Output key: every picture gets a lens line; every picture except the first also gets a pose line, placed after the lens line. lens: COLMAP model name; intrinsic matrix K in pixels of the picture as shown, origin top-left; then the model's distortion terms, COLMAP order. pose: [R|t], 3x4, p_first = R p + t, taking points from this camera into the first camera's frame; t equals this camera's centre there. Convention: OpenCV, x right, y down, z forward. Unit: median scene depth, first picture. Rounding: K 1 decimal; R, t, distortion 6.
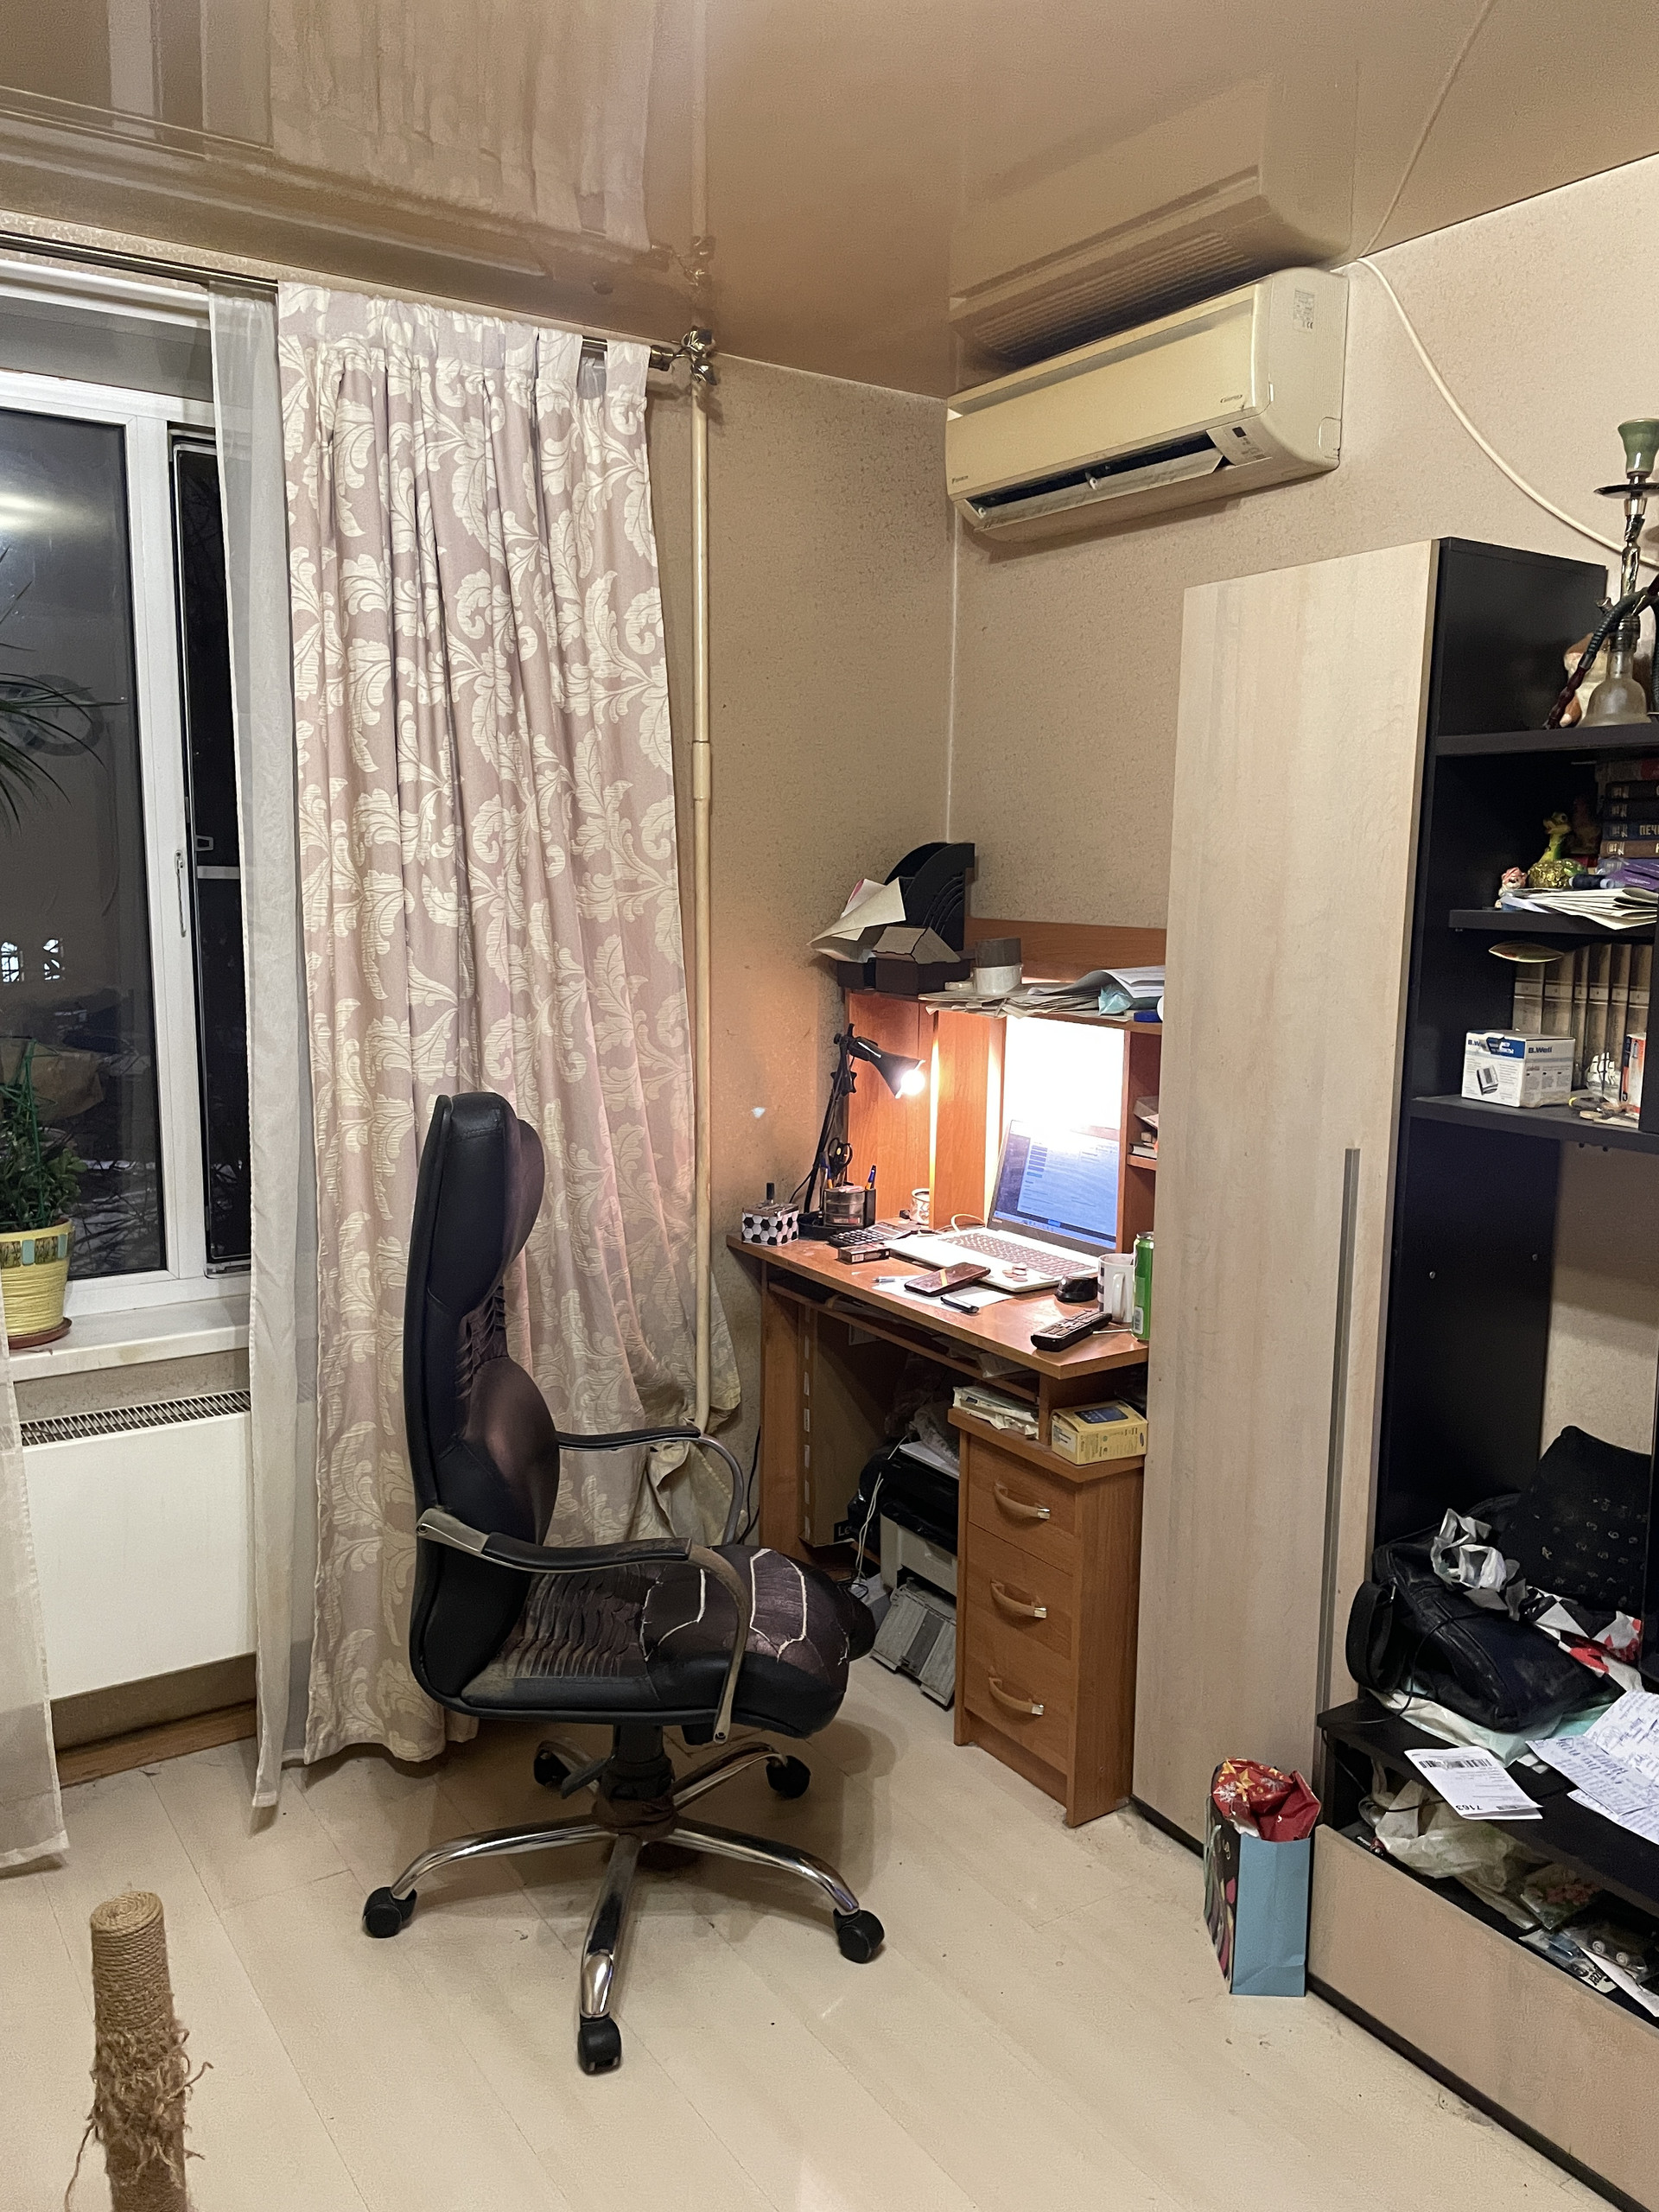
lens RADIAL K [[1670.4, 0, 828.6], [0, 1670.4, 1101.0], [0, 0, 1]] dist [0.089268, -0.117223]
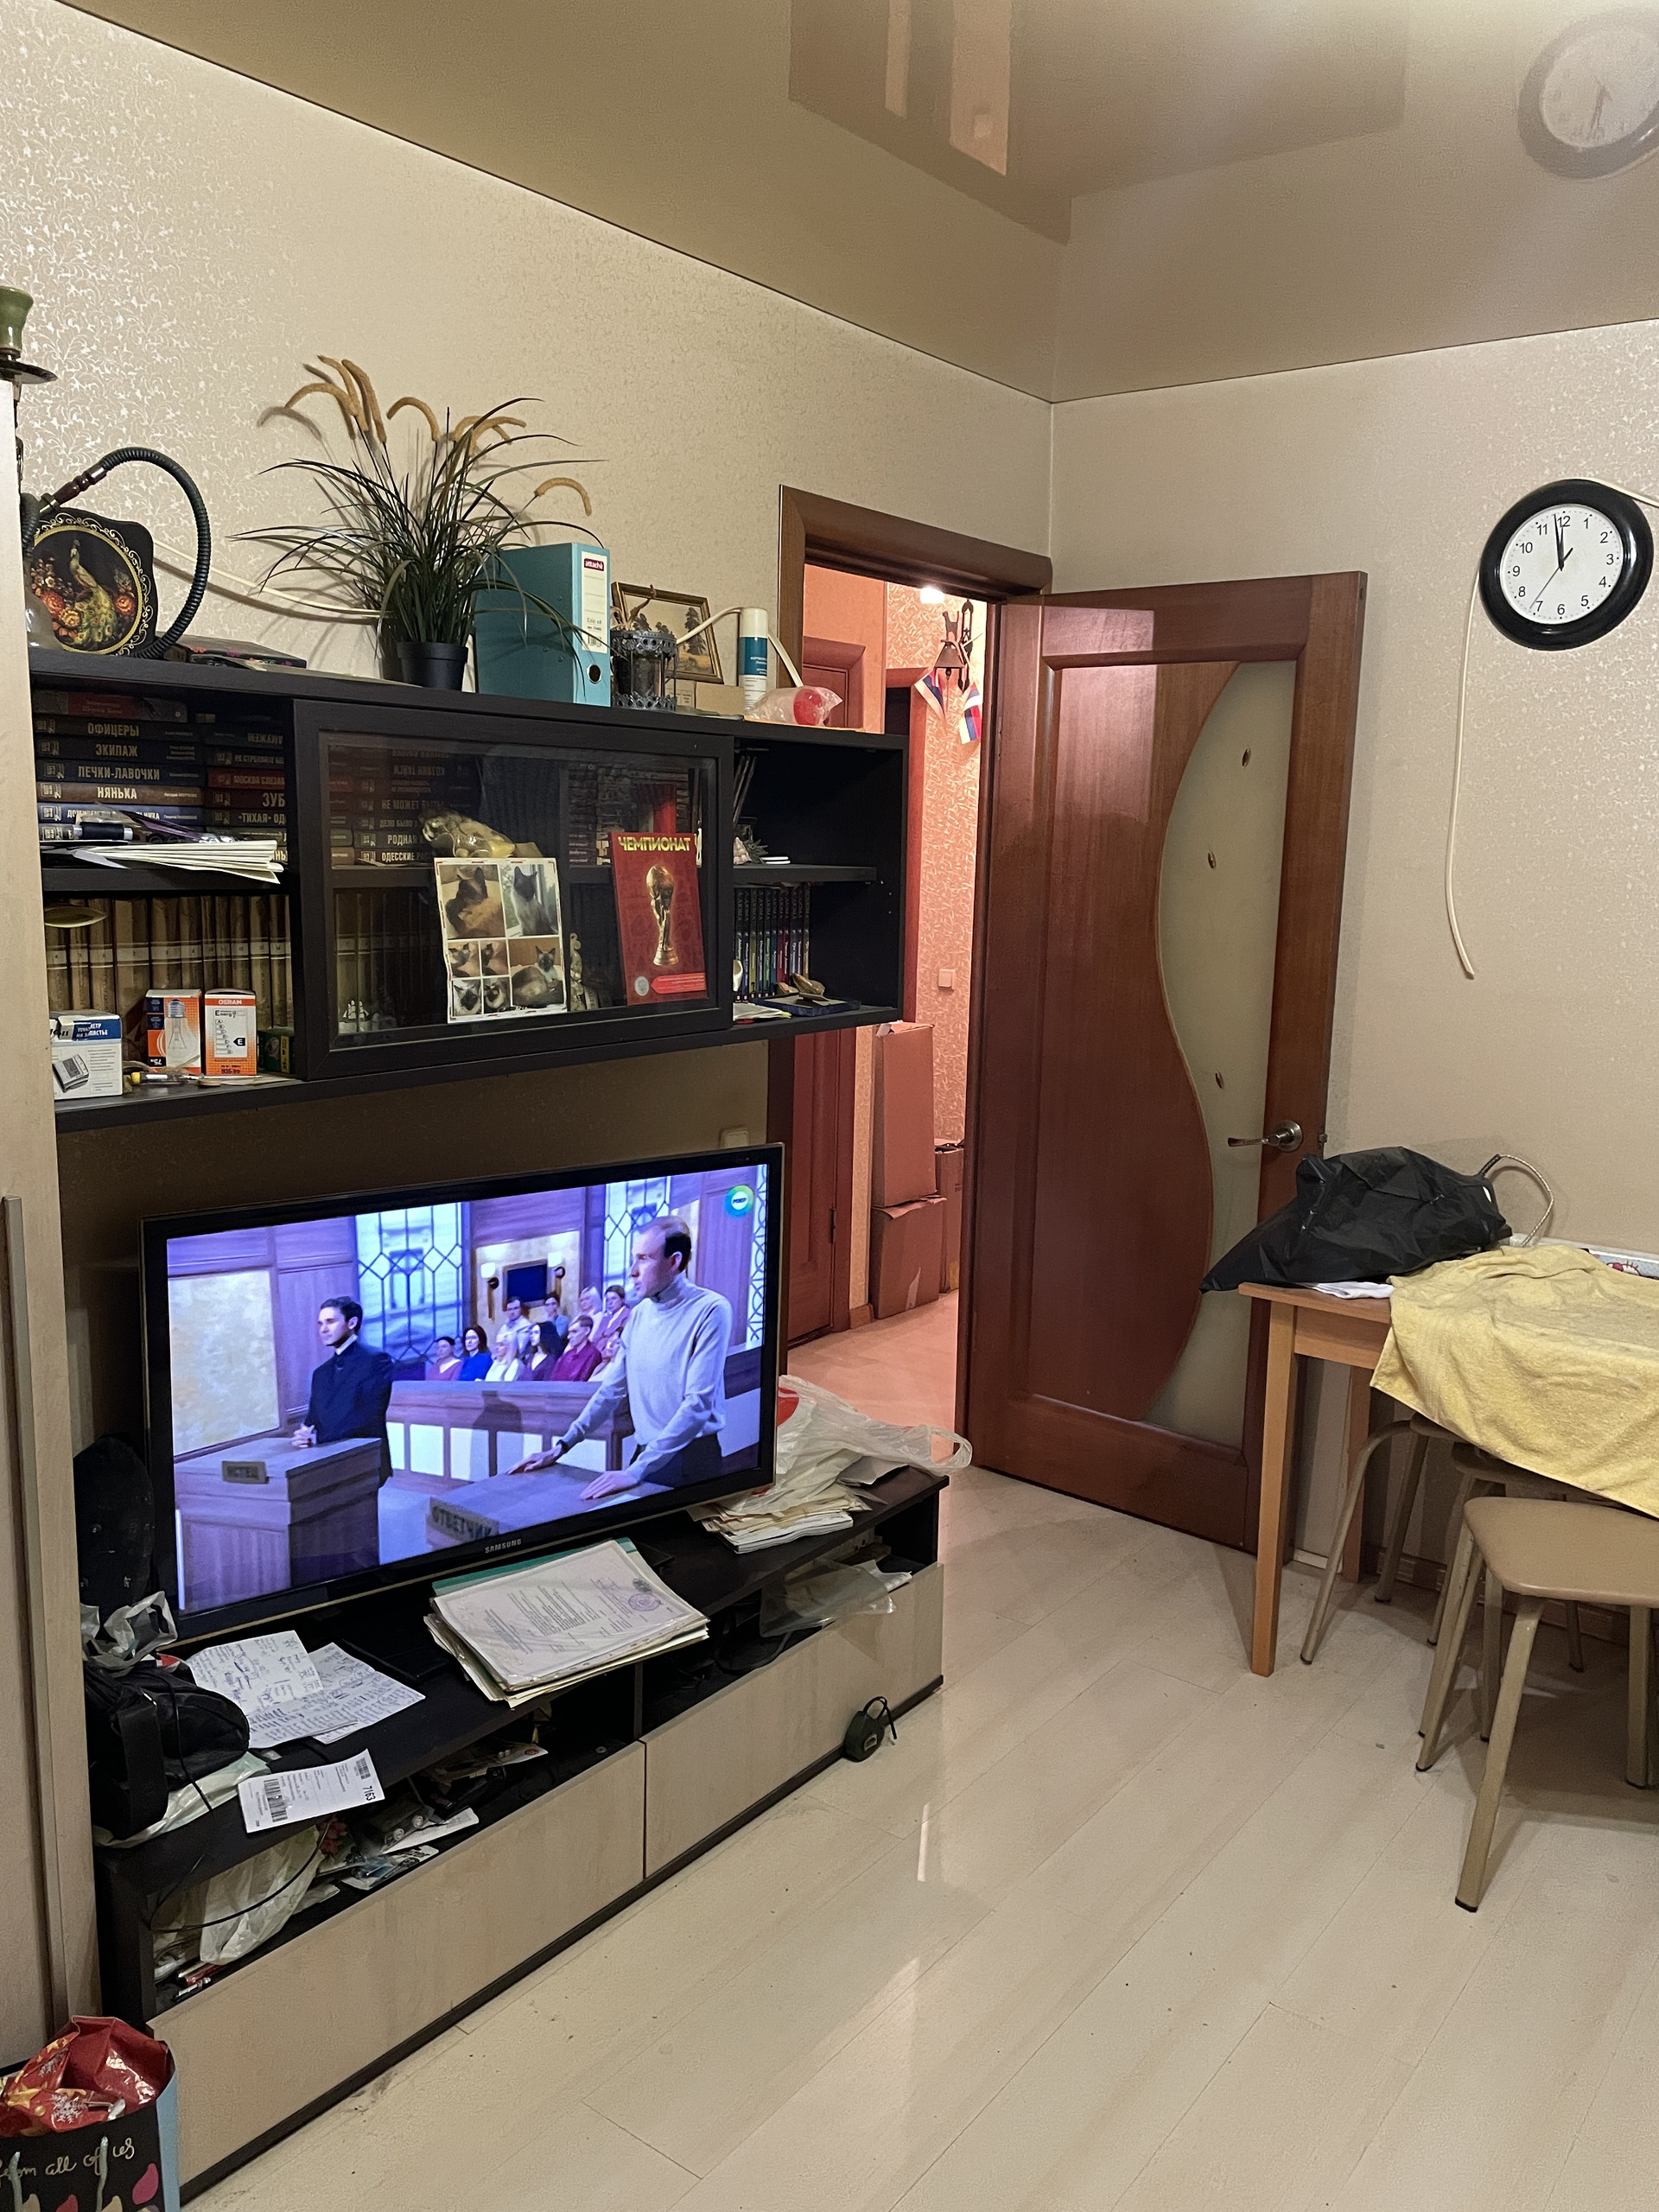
lens RADIAL K [[1670.4, 0, 831.6], [0, 1670.4, 1104.0], [0, 0, 1]] dist [0.089268, -0.117223]
pose [[-0.312409, -0.176842, 0.933342, -0.515104], [0.118879, 0.967518, 0.223109, -0.142166], [-0.942480, 0.180656, -0.281239, 0.910064]]
